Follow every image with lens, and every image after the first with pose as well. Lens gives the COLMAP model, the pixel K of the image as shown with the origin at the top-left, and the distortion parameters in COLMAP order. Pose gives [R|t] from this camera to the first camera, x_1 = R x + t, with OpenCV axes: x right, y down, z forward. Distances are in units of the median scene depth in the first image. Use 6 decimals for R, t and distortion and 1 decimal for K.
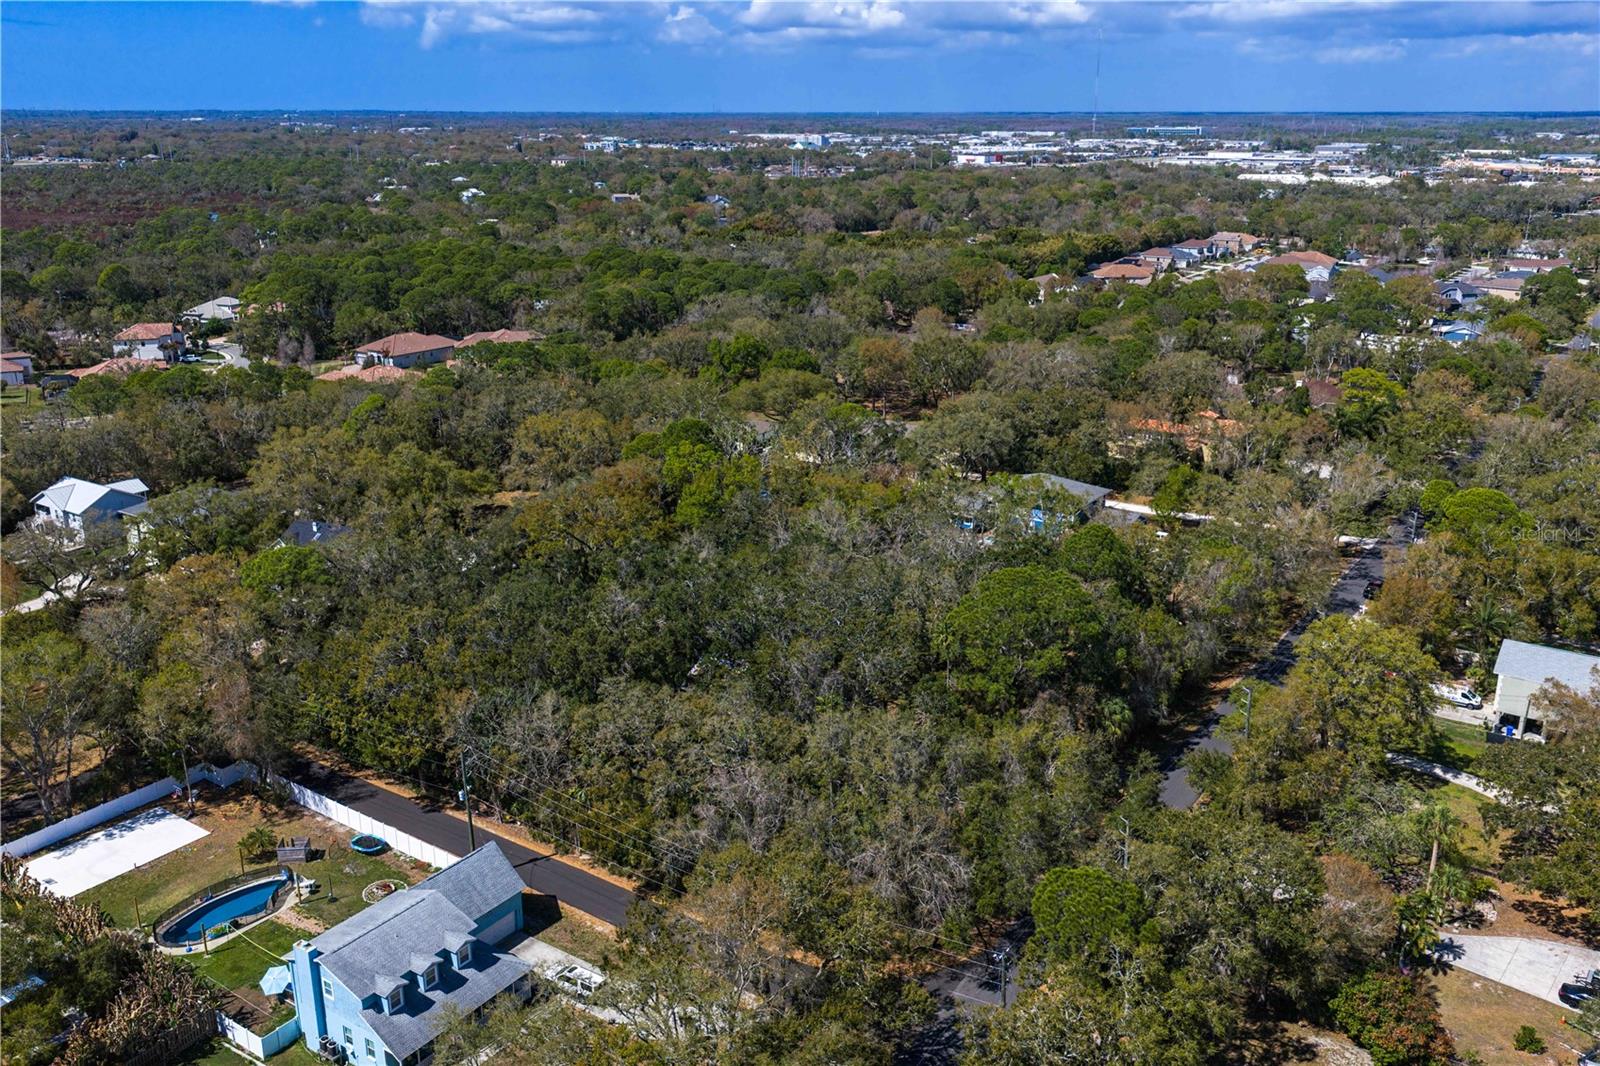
lens RADIAL K [[1335.3, 0, 815.9], [0, 1335.3, 532.8], [0, 0, 1]] dist [0.039537, -0.072351]
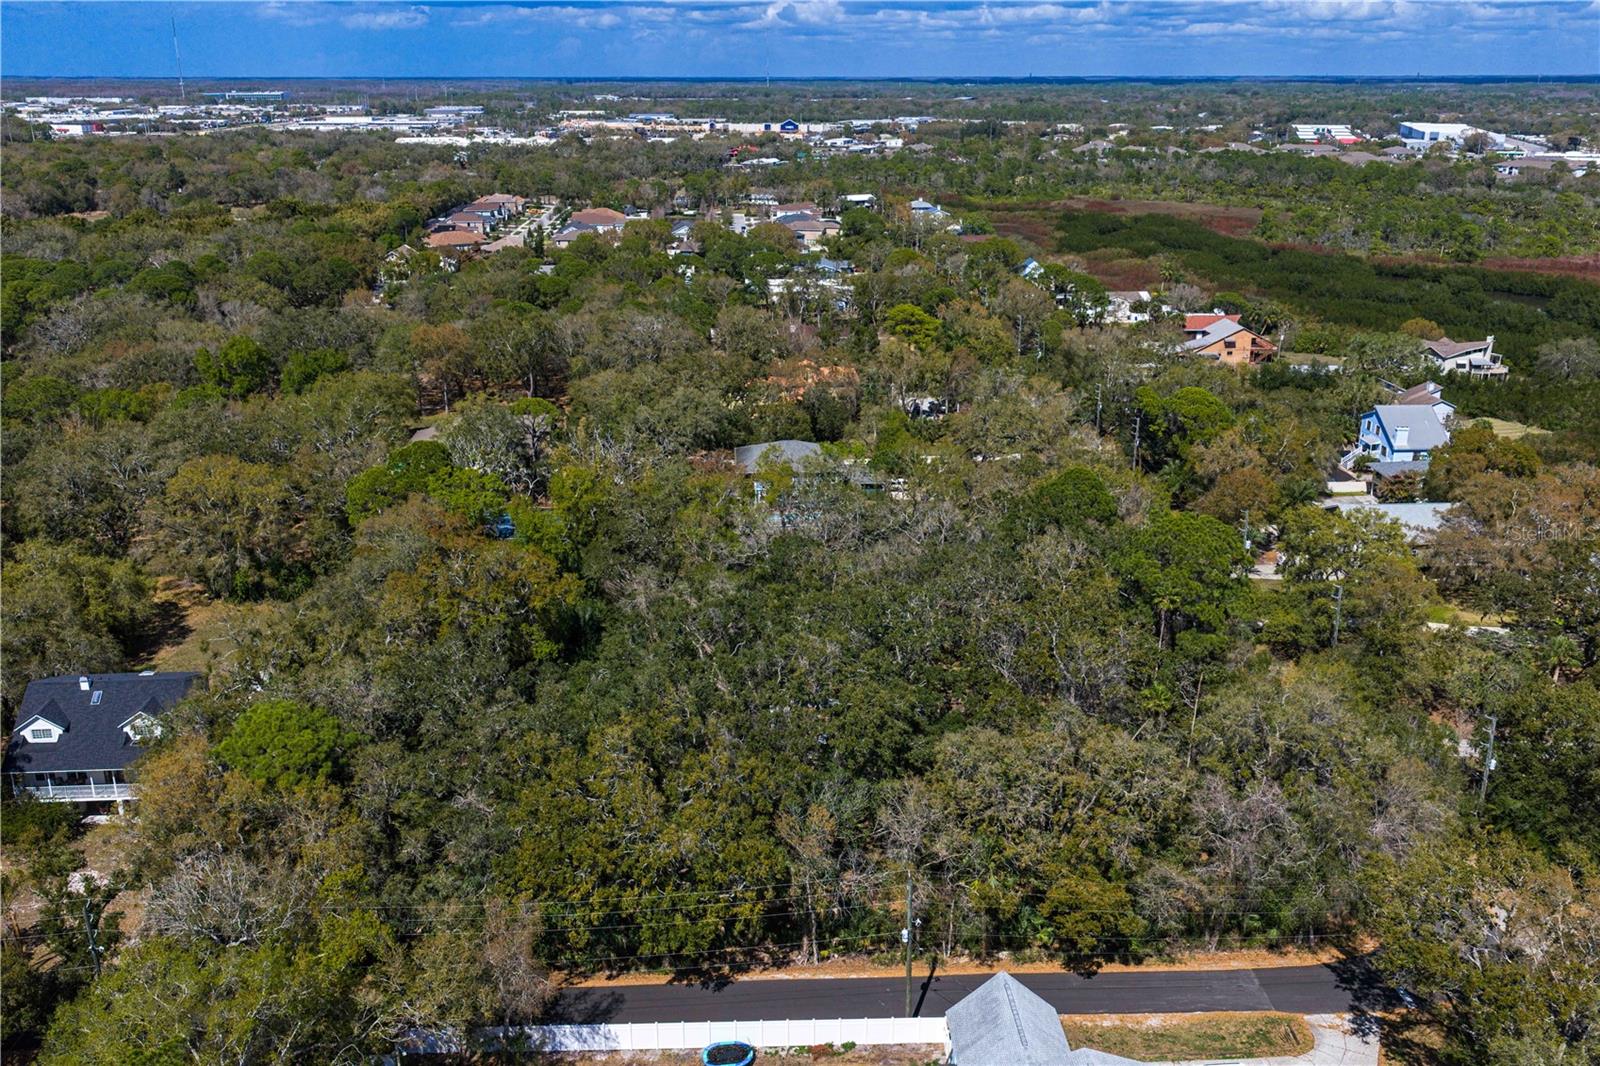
lens RADIAL K [[1355.6, 0, 803.4], [0, 1355.6, 517.3], [0, 0, 1]] dist [0.015543, -0.014739]
pose [[0.797318, -0.188098, 0.573501, -0.456713], [0.183112, 0.980799, 0.067111, -0.061480], [-0.575113, 0.051506, 0.816451, 0.258698]]
